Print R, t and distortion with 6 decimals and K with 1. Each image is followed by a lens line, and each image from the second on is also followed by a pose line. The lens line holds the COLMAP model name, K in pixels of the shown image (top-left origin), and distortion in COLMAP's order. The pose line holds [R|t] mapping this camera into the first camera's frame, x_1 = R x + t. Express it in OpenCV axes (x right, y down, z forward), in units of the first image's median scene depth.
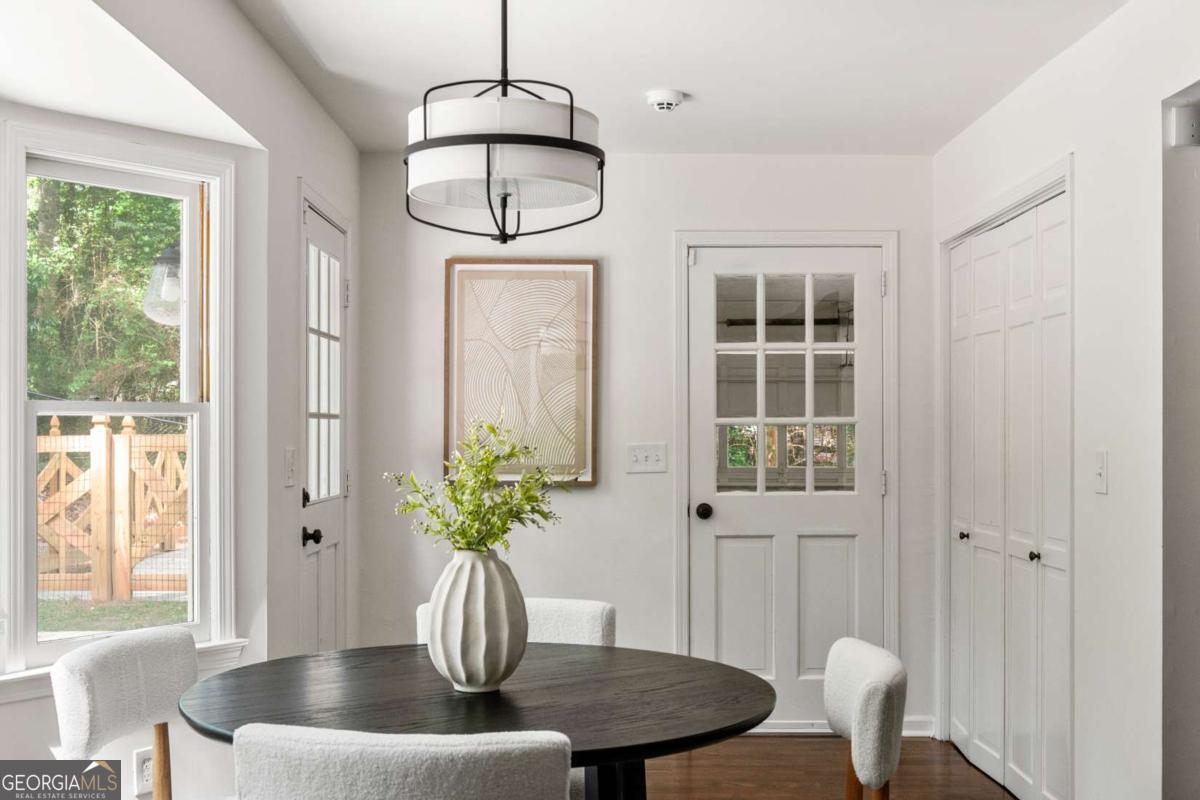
lens RADIAL K [[1402.6, 0, 618.4], [0, 1402.6, 434.7], [0, 0, 1]] dist [-0.030275, 0.000000]
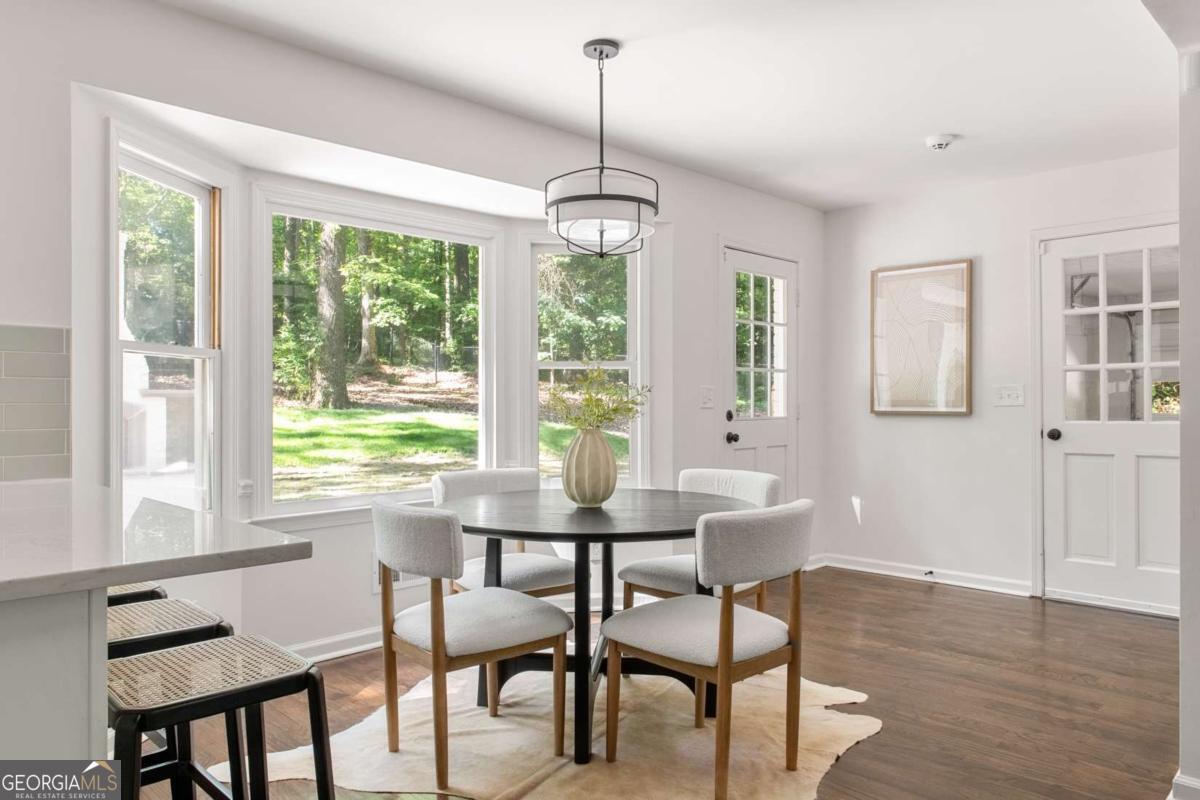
lens RADIAL K [[836.8, 0, 601.8], [0, 836.8, 405.4], [0, 0, 1]] dist [0.007114, -0.005645]
pose [[0.703126, -0.000303, -0.711065, 0.330655], [0.001493, 0.999998, 0.001050, 0.024891], [0.711064, -0.001800, 0.703125, 0.120183]]
